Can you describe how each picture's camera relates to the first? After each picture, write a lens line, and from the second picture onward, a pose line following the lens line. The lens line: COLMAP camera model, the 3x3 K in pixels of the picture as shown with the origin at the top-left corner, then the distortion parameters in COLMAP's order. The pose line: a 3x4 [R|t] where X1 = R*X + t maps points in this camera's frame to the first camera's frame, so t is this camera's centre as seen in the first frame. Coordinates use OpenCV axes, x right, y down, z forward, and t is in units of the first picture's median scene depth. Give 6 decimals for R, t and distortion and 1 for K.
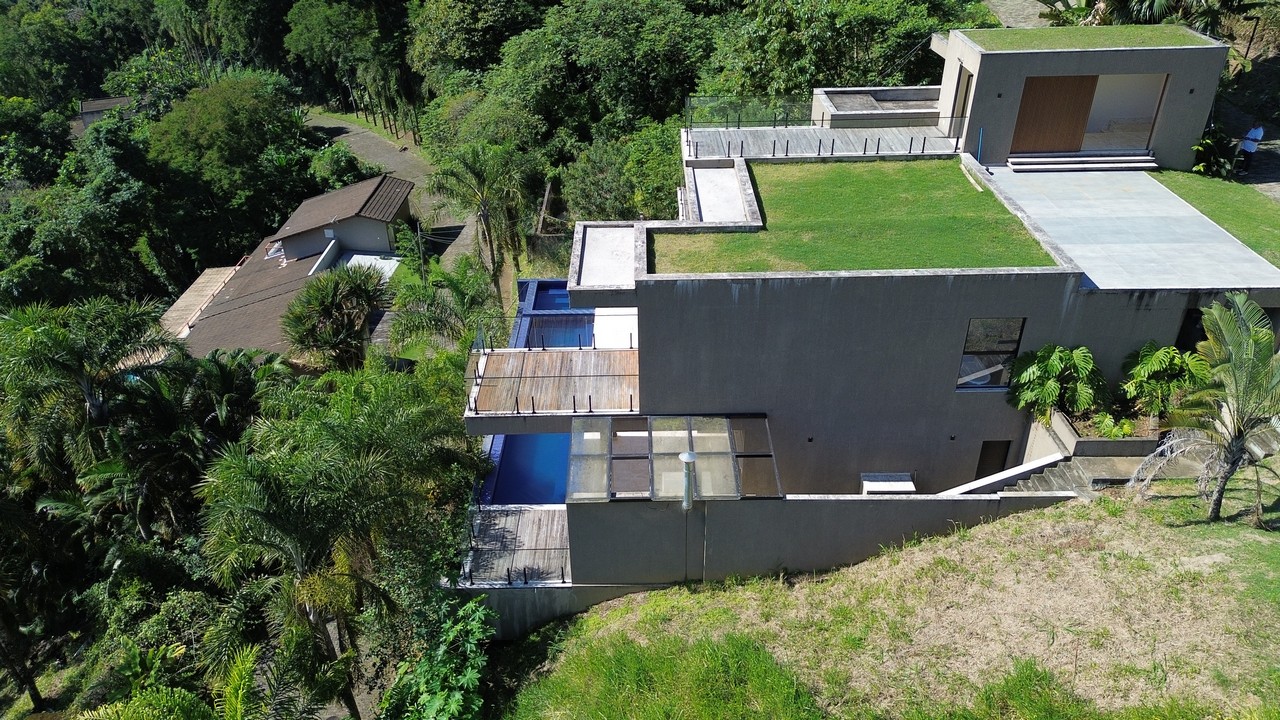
lens RADIAL K [[903.6, 0, 637.1], [0, 903.6, 356.5], [0, 0, 1]] dist [0.085877, -0.085258]
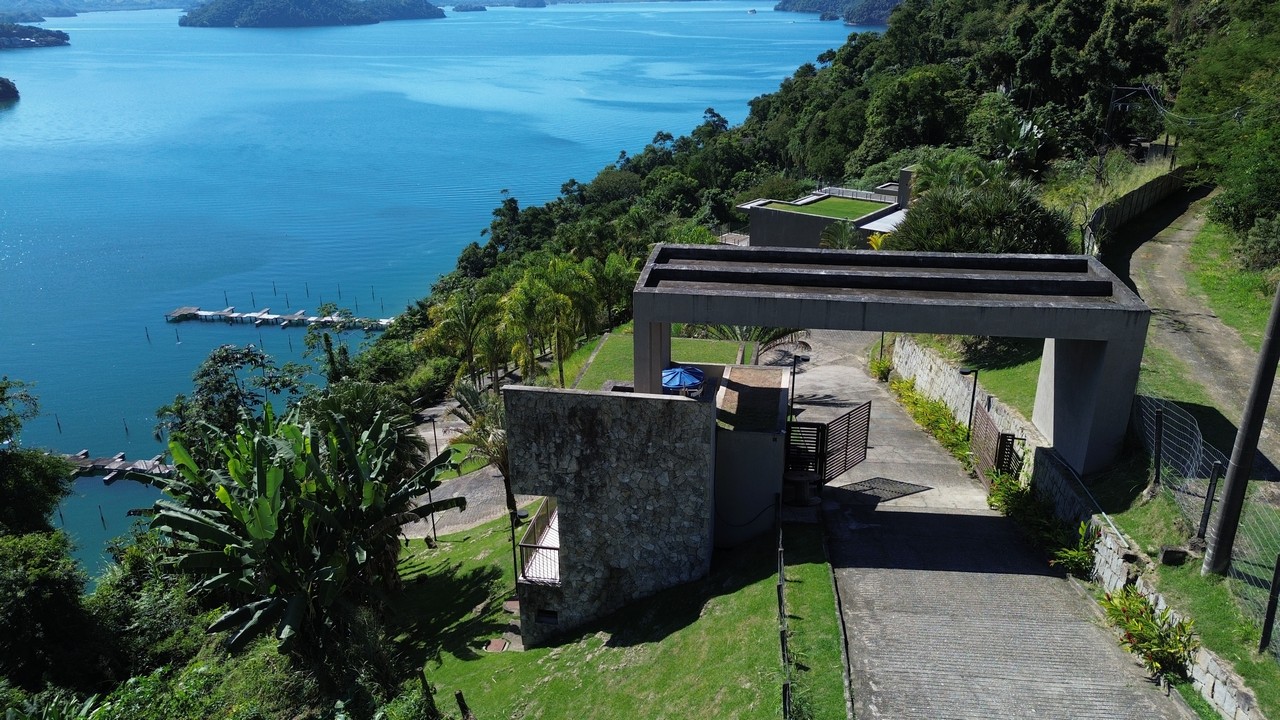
lens RADIAL K [[903.6, 0, 637.1], [0, 903.6, 356.5], [0, 0, 1]] dist [0.085877, -0.085258]
pose [[0.767160, 0.244976, -0.592834, 0.542185], [-0.331713, 0.942542, -0.039770, 0.217825], [0.549028, 0.227161, 0.804342, -0.581258]]
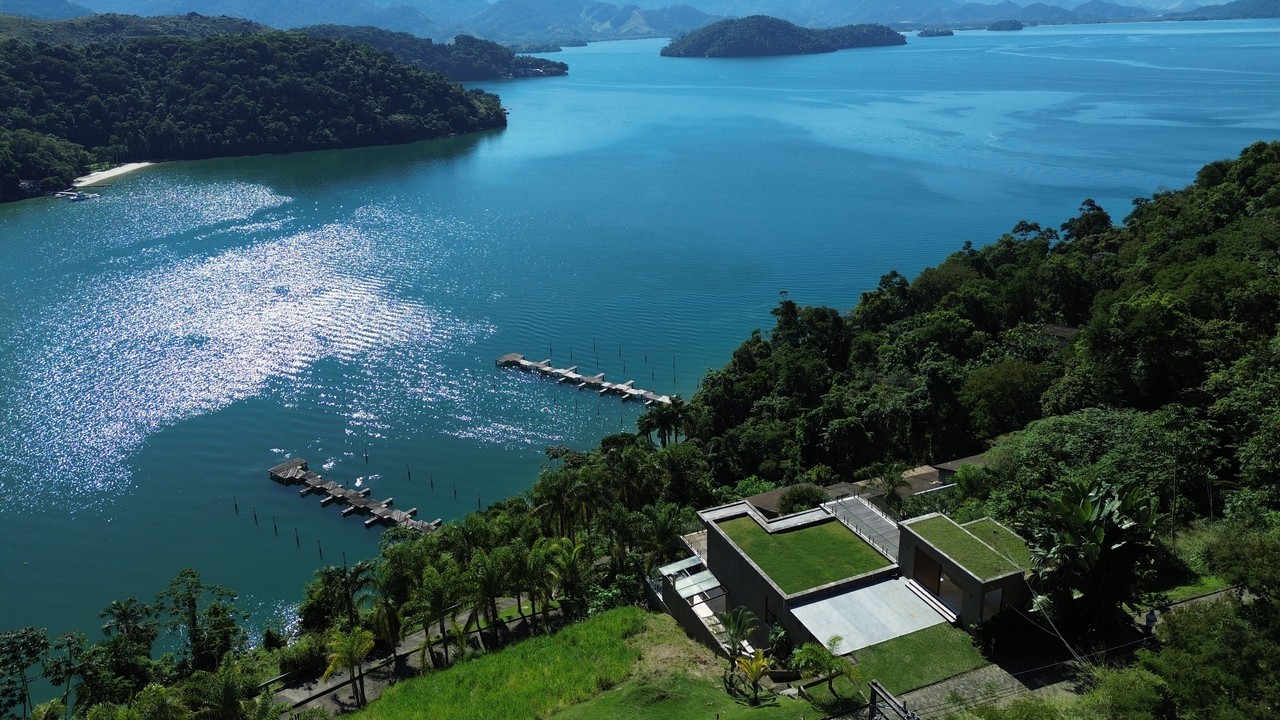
lens RADIAL K [[903.6, 0, 637.1], [0, 903.6, 356.5], [0, 0, 1]] dist [0.085877, -0.085258]
pose [[0.388391, 0.323597, -0.862808, 0.604138], [-0.460980, 0.878964, 0.122148, -0.206556], [0.797904, 0.350296, 0.490554, -0.226277]]
